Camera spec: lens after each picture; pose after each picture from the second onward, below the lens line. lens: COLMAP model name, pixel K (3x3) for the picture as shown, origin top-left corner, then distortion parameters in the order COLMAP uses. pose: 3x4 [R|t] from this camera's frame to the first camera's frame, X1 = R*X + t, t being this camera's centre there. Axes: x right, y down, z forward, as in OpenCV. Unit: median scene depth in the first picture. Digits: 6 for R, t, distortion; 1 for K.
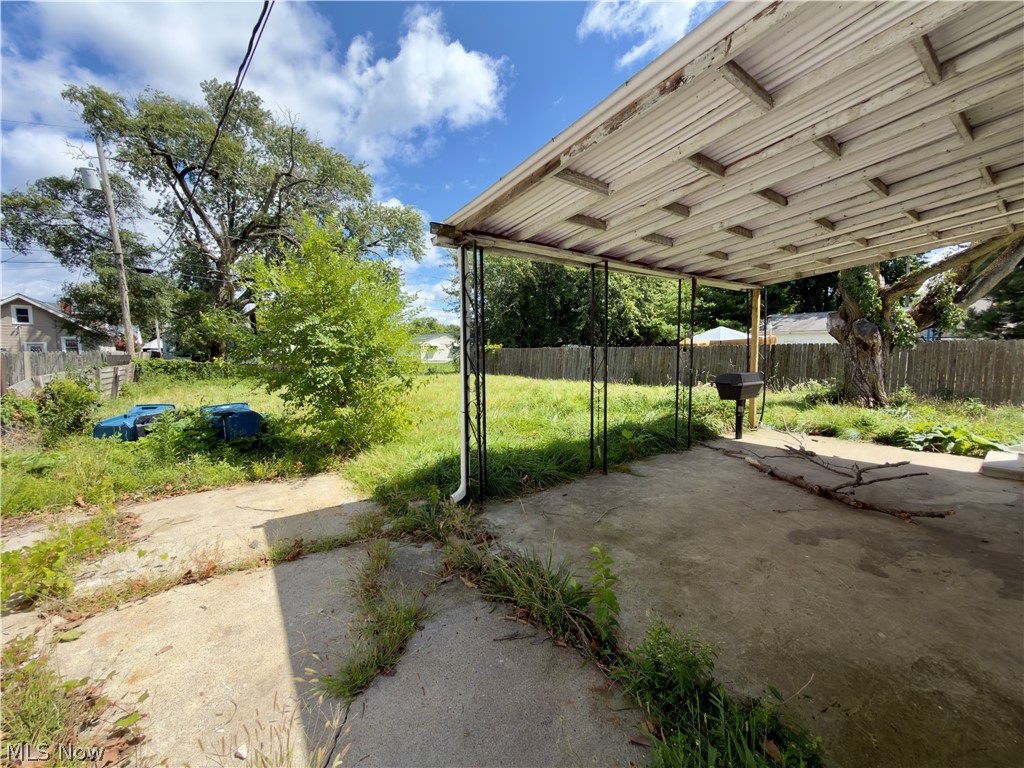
lens RADIAL K [[408.3, 0, 512.5], [0, 408.3, 383.8], [0, 0, 1]] dist [-0.001259, 0.000117]
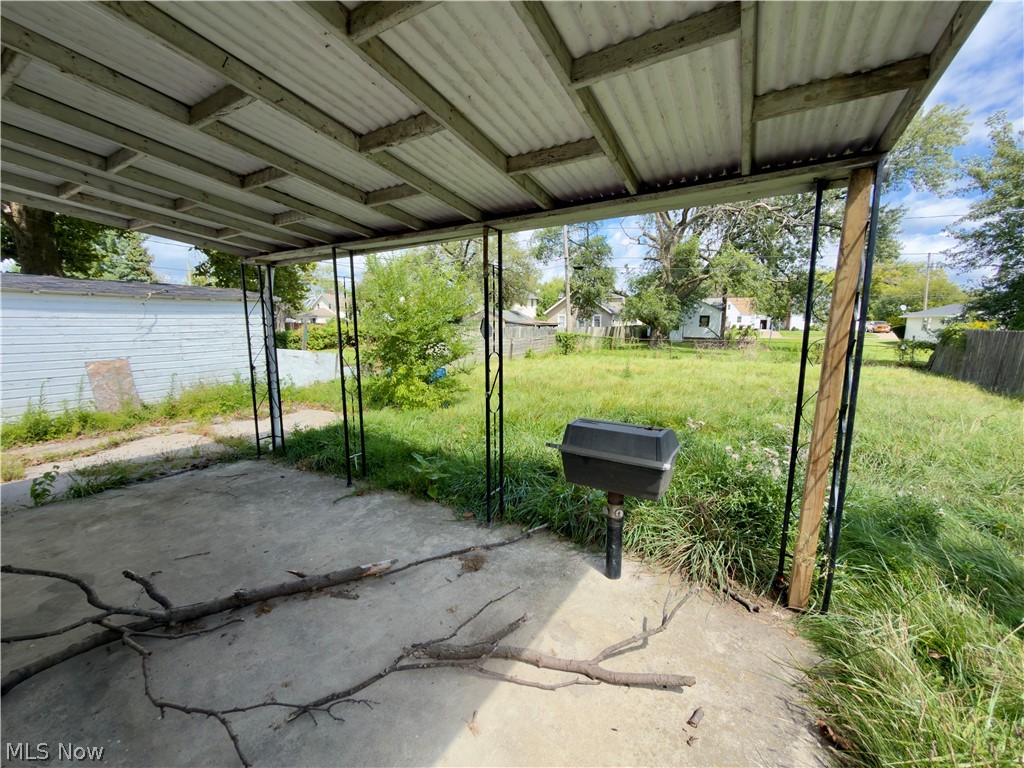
lens RADIAL K [[408.3, 0, 512.5], [0, 408.3, 383.8], [0, 0, 1]] dist [-0.001259, 0.000117]
pose [[0.376381, 0.136925, -0.916291, 1.498485], [-0.076641, 0.990230, 0.116493, -0.176004], [0.923289, 0.026380, 0.383198, 1.268562]]
